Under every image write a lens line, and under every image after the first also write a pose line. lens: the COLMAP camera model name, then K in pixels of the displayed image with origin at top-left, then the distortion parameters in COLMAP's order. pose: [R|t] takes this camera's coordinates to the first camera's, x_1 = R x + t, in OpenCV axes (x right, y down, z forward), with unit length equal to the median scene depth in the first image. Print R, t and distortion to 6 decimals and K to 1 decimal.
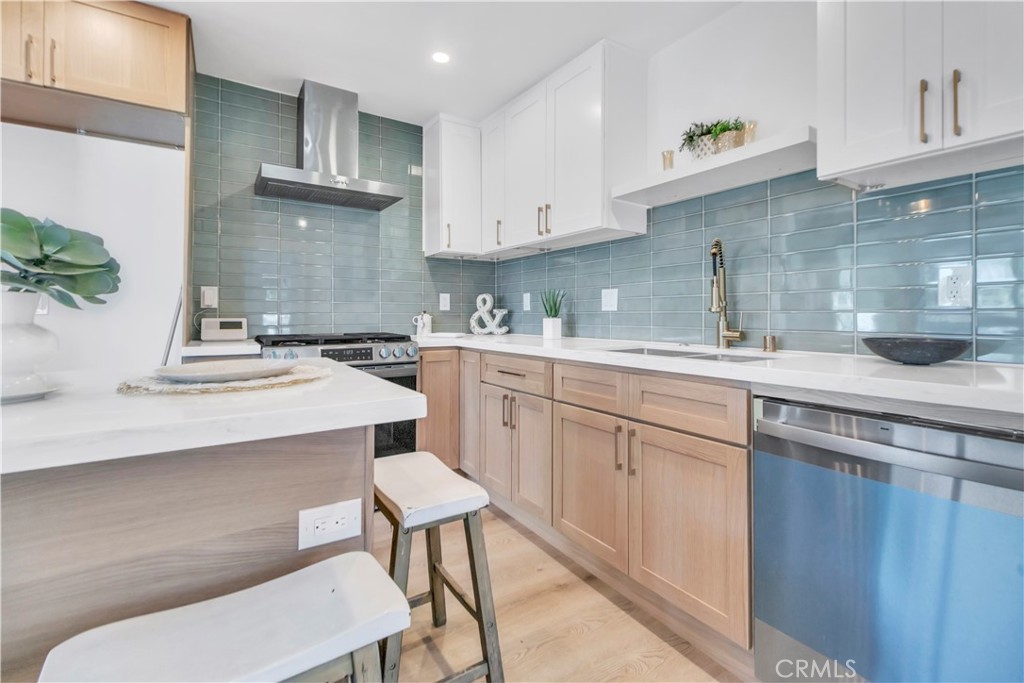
lens RADIAL K [[458.0, 0, 537.8], [0, 458.0, 310.6], [0, 0, 1]] dist [0.000100, -0.000401]
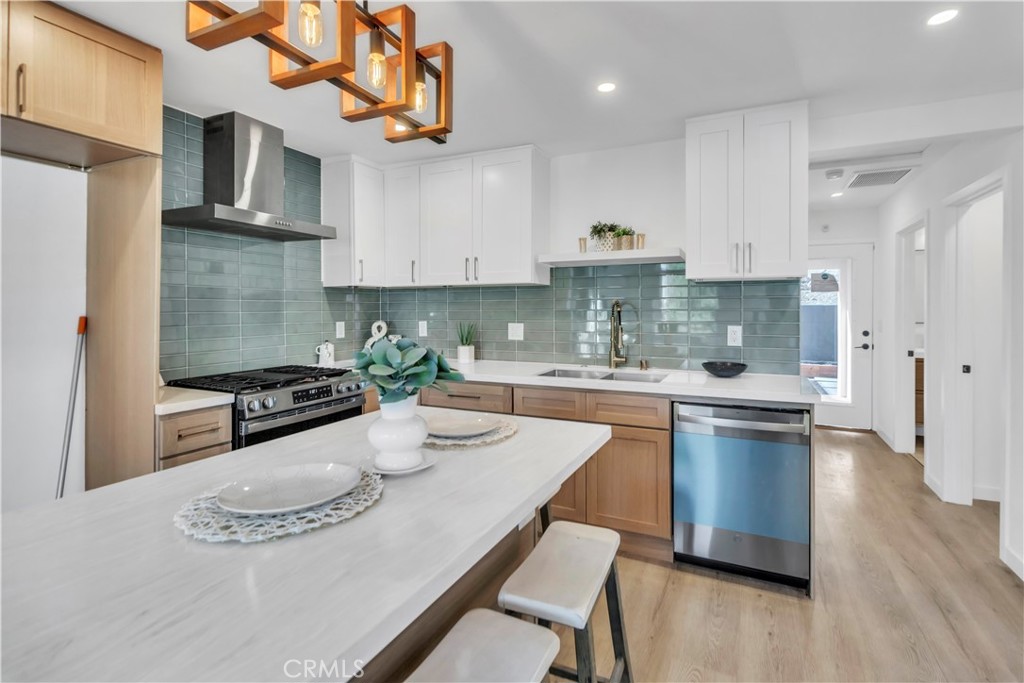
lens RADIAL K [[458.0, 0, 534.0], [0, 458.0, 307.4], [0, 0, 1]] dist [0.000100, -0.000401]
pose [[0.862693, -0.000415, 0.505728, -0.494243], [-0.001834, 0.999991, 0.003949, -0.105367], [-0.505725, -0.004334, 0.862684, -0.163968]]
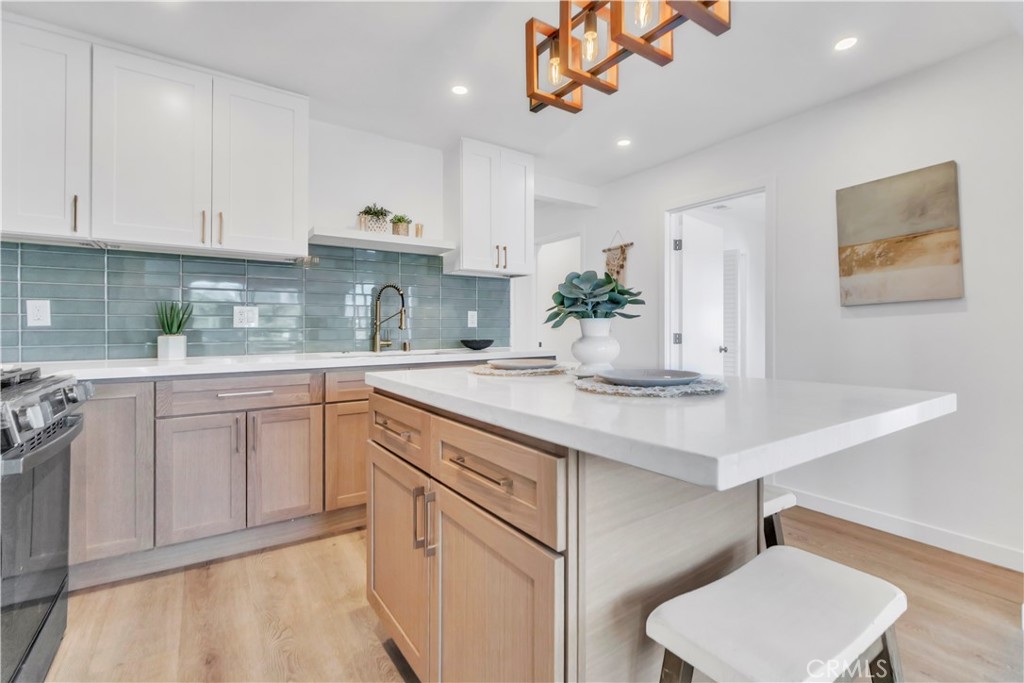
lens RADIAL K [[458.0, 0, 518.1], [0, 458.0, 335.8], [0, 0, 1]] dist [0.000100, -0.000401]
pose [[0.022479, -0.012661, 0.999667, -0.931576], [-0.002739, 0.999915, 0.012726, 0.003919], [-0.999744, -0.003024, 0.022442, 0.394673]]
